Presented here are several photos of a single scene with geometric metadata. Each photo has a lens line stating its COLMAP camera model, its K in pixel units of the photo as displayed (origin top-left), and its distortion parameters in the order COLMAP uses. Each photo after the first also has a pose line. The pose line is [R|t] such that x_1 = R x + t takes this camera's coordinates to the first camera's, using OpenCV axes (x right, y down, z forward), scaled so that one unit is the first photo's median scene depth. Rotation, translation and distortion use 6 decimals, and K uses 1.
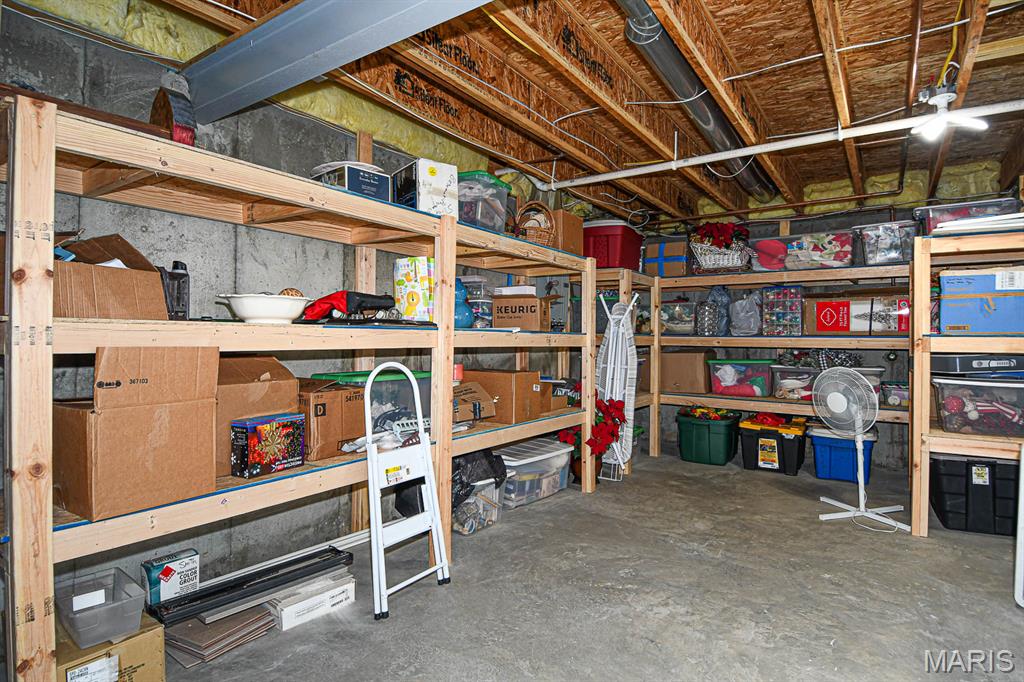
lens RADIAL K [[550.7, 0, 513.9], [0, 550.7, 342.5], [0, 0, 1]] dist [0.018440, -0.028861]
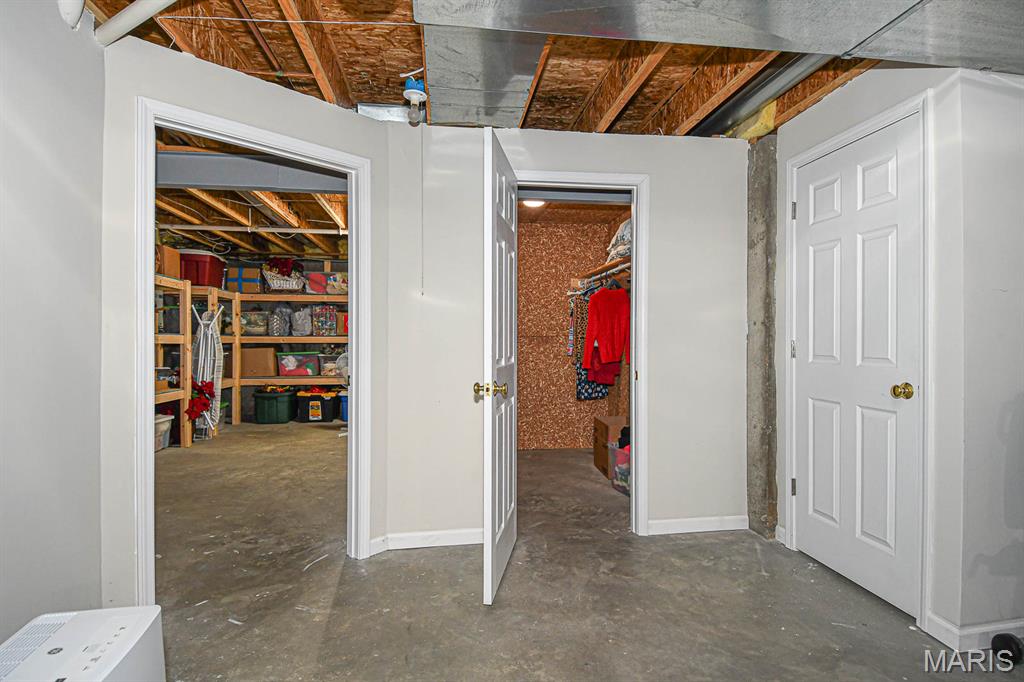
lens RADIAL K [[550.7, 0, 515.9], [0, 550.7, 342.9], [0, 0, 1]] dist [0.018440, -0.028861]
pose [[0.747728, -0.008941, 0.663945, -0.142918], [0.010322, 0.999945, 0.001841, 0.010573], [-0.663925, 0.005477, 0.747779, -0.513101]]
